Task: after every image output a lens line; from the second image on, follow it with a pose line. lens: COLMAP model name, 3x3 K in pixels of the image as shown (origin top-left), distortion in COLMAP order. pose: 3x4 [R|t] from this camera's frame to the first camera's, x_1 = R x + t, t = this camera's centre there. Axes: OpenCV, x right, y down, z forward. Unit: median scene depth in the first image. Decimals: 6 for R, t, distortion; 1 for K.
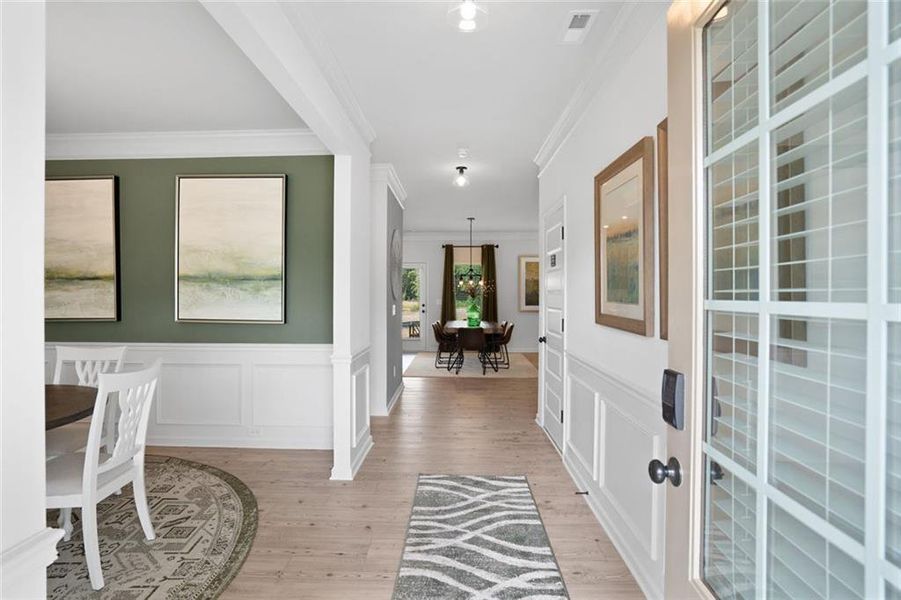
lens RADIAL K [[464.0, 0, 450.8], [0, 464.0, 291.8], [0, 0, 1]] dist [-0.001608, -0.000192]
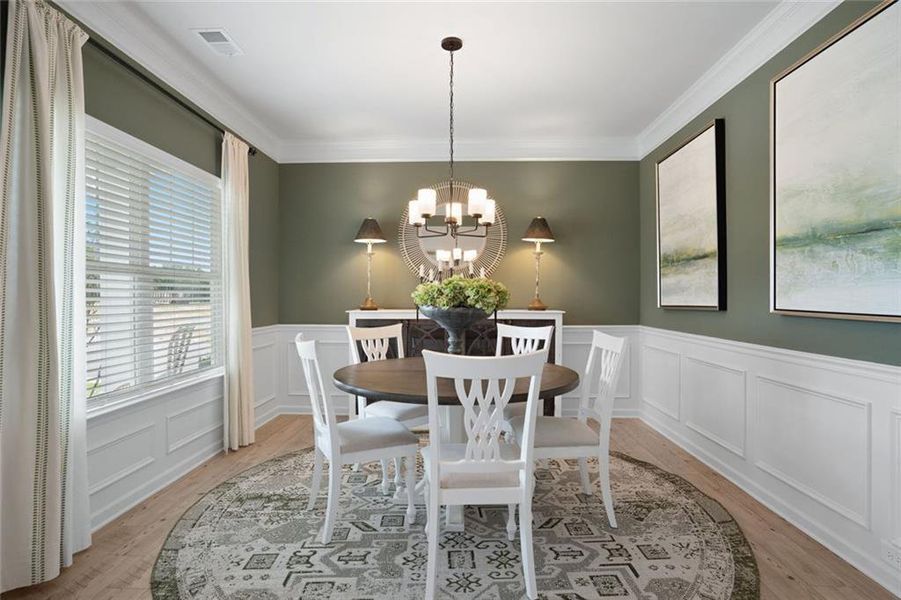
lens RADIAL K [[472.4, 0, 450.5], [0, 472.4, 300.0], [0, 0, 1]] dist [-0.001012, -0.000124]
pose [[-0.020613, -0.000375, -0.999787, 0.058341], [0.001729, 0.999998, -0.000411, 0.046089], [0.999786, -0.001738, -0.020612, 0.578020]]
